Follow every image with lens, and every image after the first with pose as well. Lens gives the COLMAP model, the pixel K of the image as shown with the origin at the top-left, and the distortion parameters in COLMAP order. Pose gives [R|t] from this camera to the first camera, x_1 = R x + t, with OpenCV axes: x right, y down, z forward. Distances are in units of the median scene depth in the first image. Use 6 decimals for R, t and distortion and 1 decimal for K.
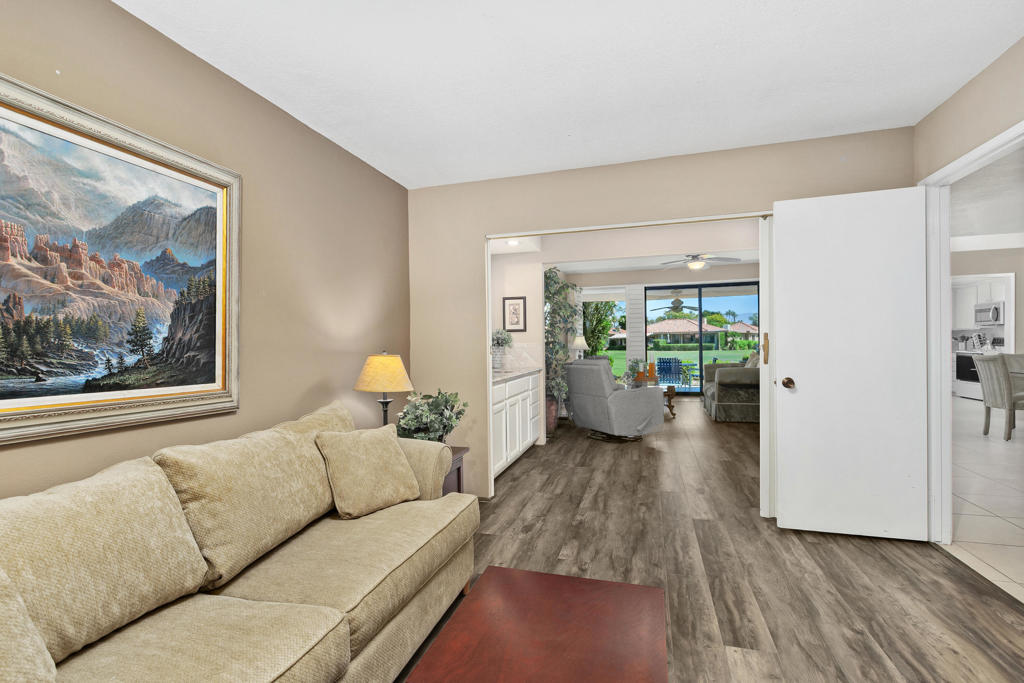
lens RADIAL K [[468.9, 0, 509.8], [0, 468.9, 345.7], [0, 0, 1]] dist [0.000588, -0.000164]
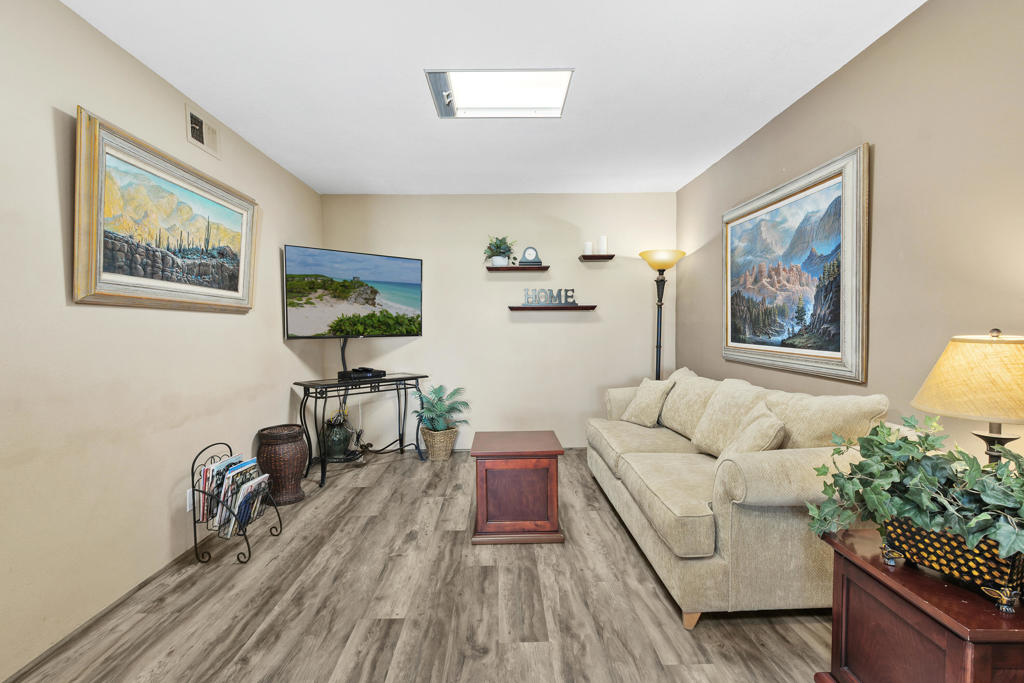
lens RADIAL K [[468.9, 0, 511.0], [0, 468.9, 338.8], [0, 0, 1]] dist [0.000588, -0.000164]
pose [[-0.950803, 0.036039, -0.307692, 0.543209], [0.028243, 0.999158, 0.029756, -0.010245], [0.308506, 0.019602, -0.951020, 2.104251]]
